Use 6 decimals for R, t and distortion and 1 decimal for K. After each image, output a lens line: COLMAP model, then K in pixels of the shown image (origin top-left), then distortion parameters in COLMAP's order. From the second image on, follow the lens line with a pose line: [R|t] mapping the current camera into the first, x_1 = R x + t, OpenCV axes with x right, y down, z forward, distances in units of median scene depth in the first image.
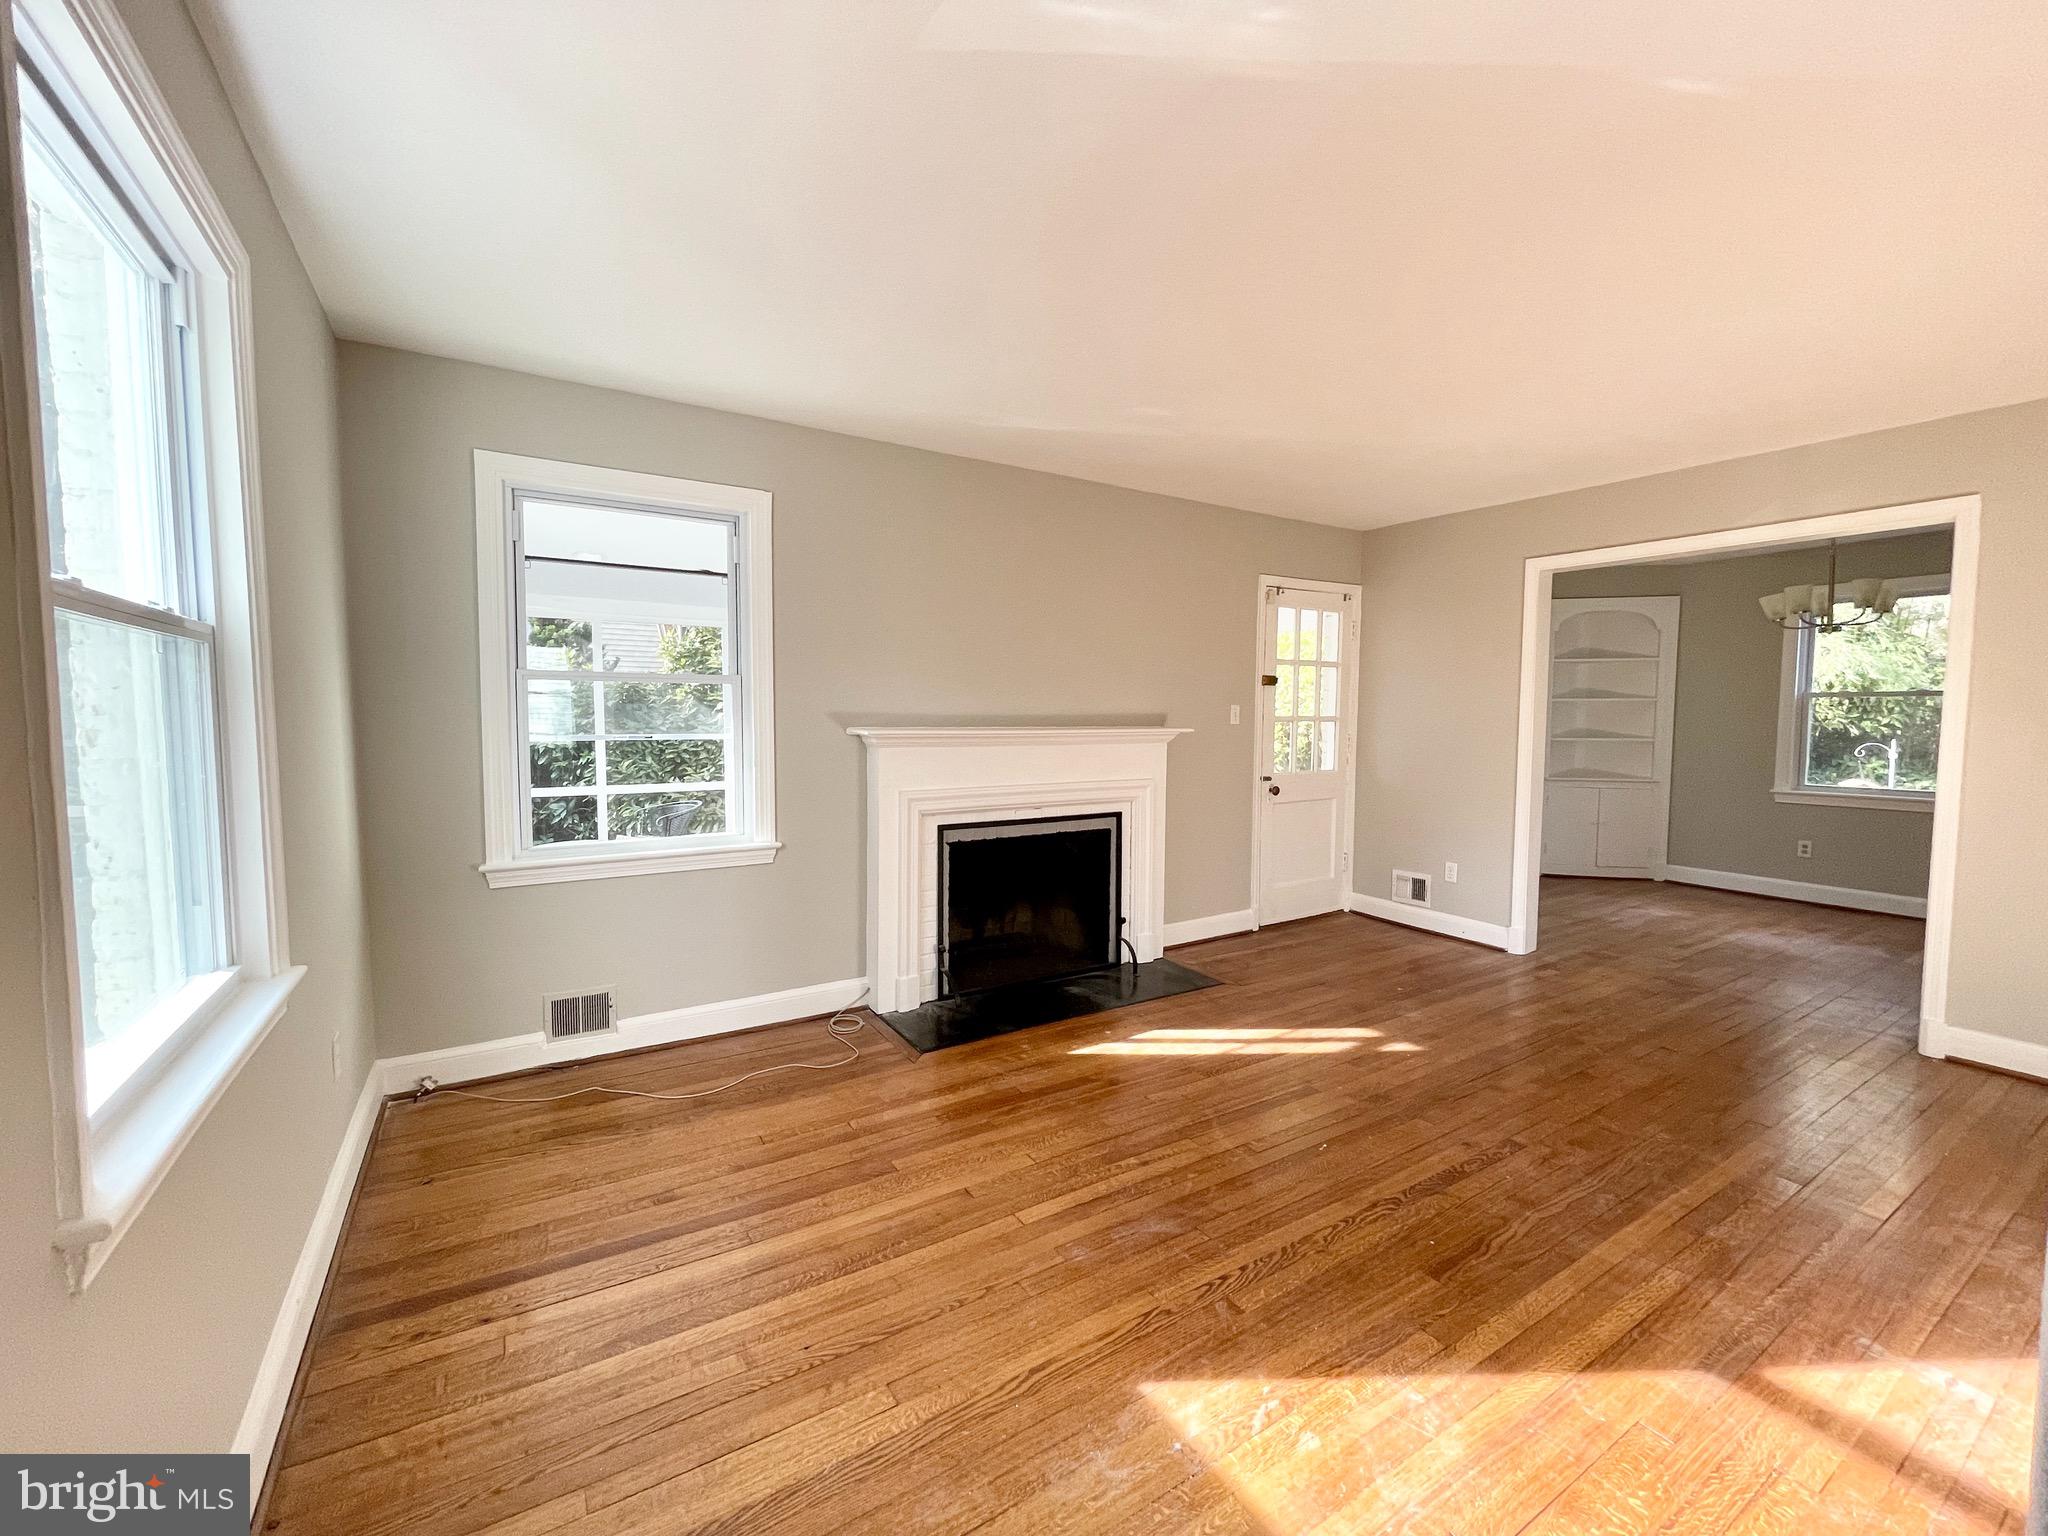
lens RADIAL K [[828.3, 0, 1017.9], [0, 828.3, 765.5], [0, 0, 1]] dist [-0.000097, 0.000414]
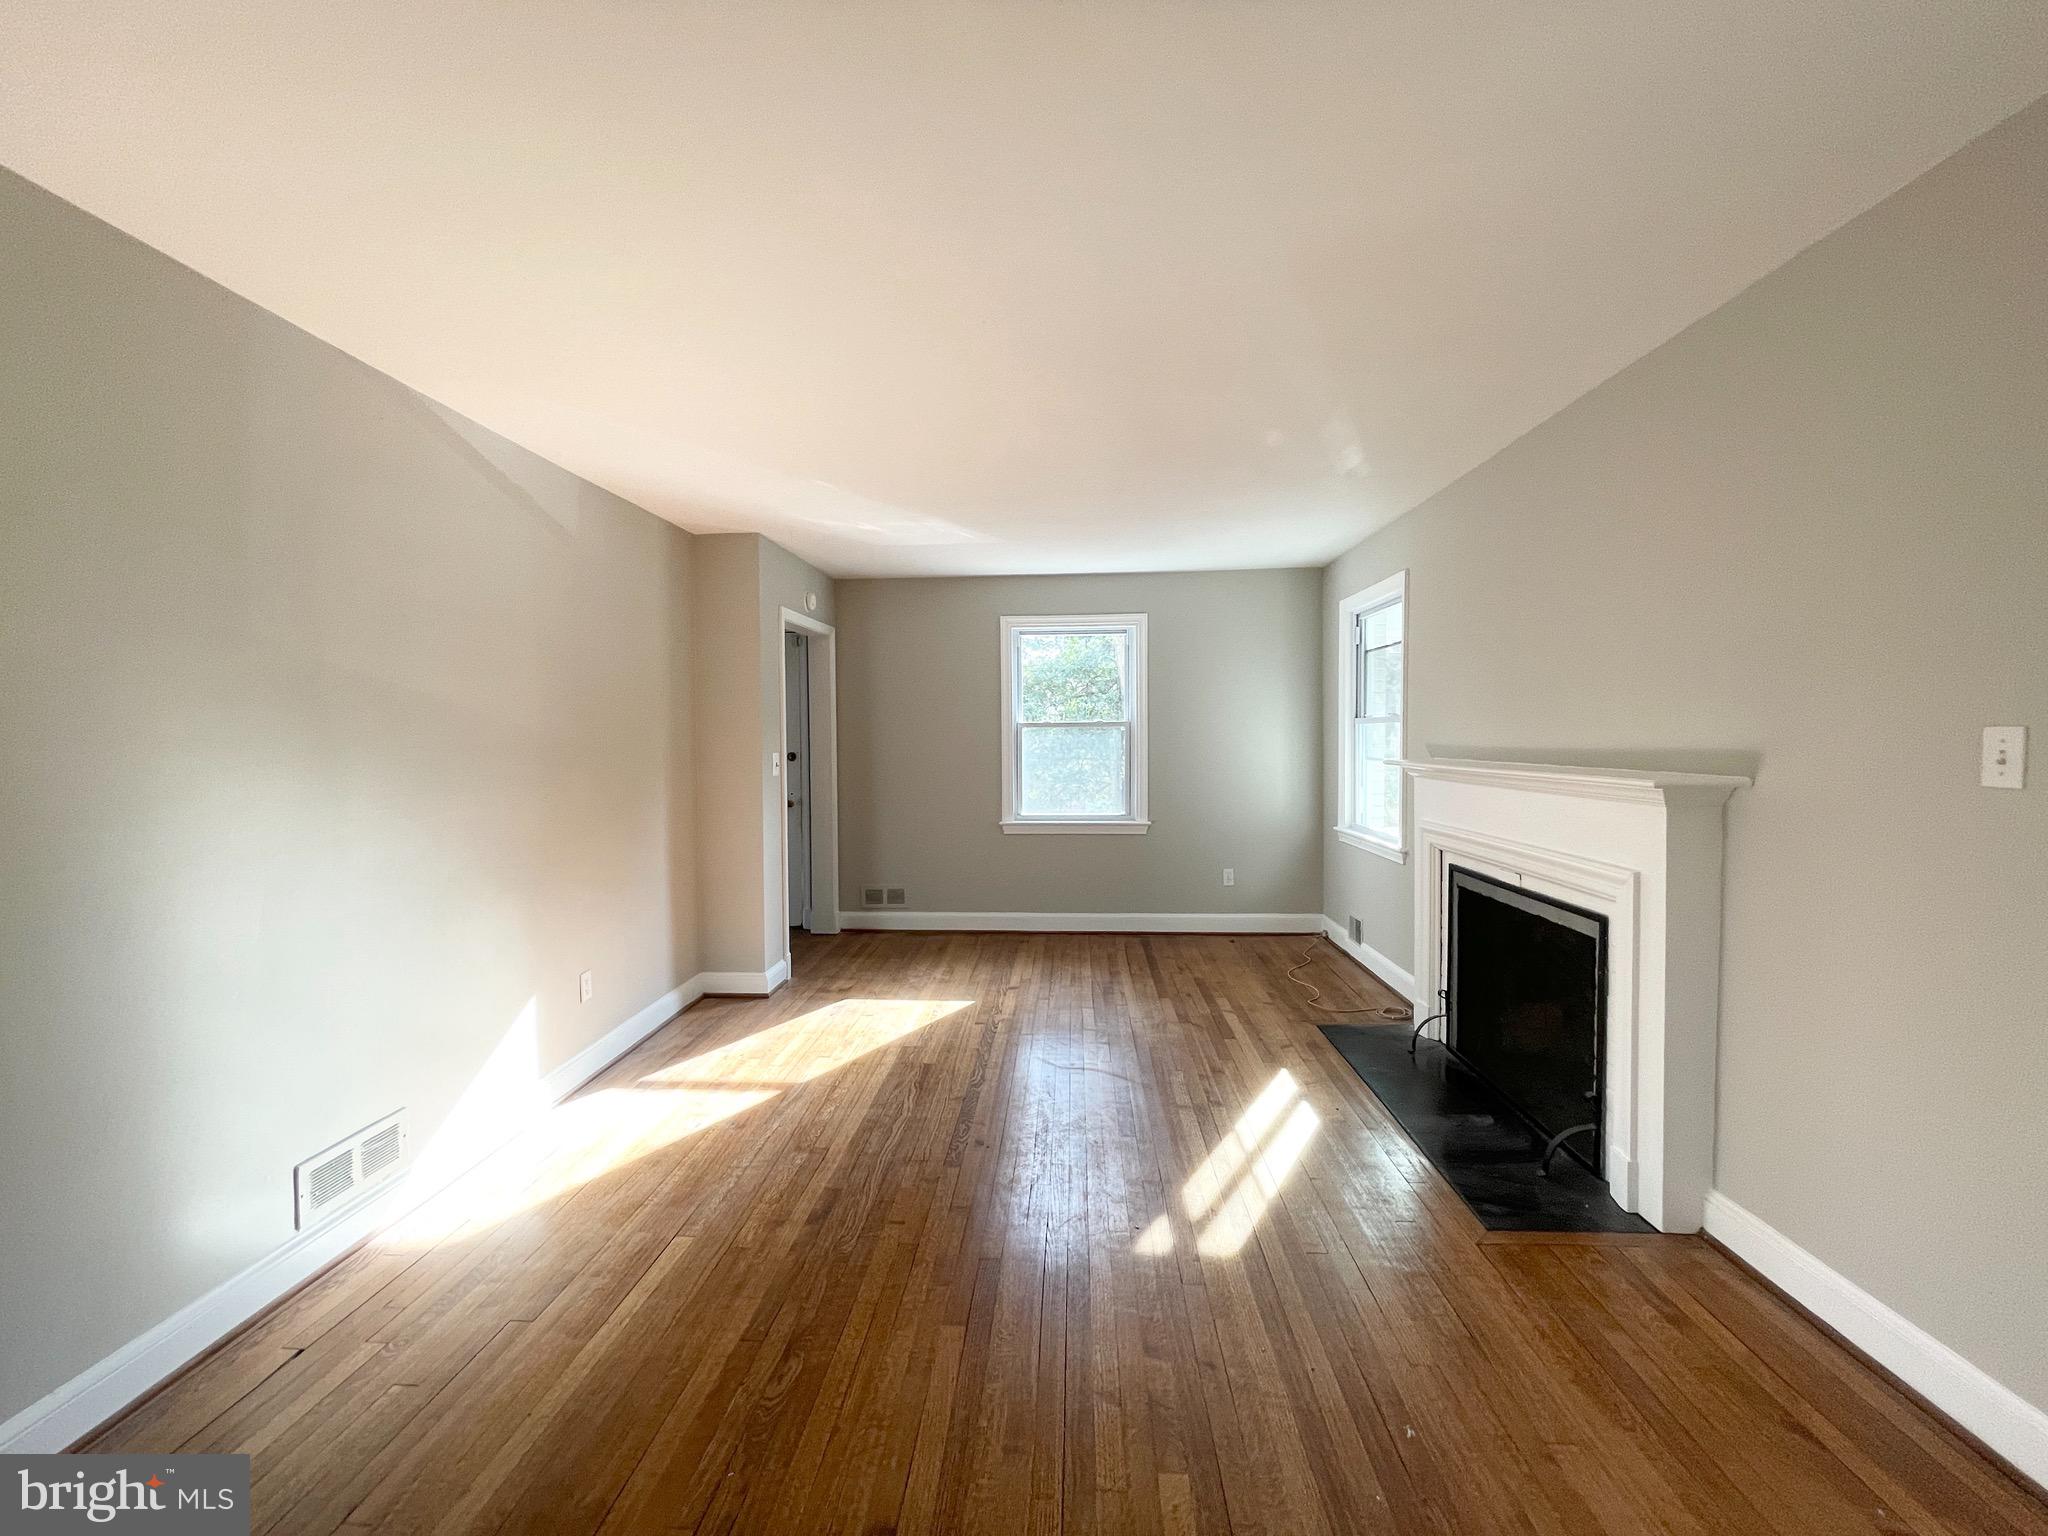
lens RADIAL K [[828.3, 0, 1023.8], [0, 828.3, 768.7], [0, 0, 1]] dist [-0.000097, 0.000414]
pose [[-0.582392, 0.026743, -0.812468, 1.107050], [-0.048372, 0.996548, 0.067475, -0.089412], [0.811468, 0.078597, -0.579088, 1.312717]]
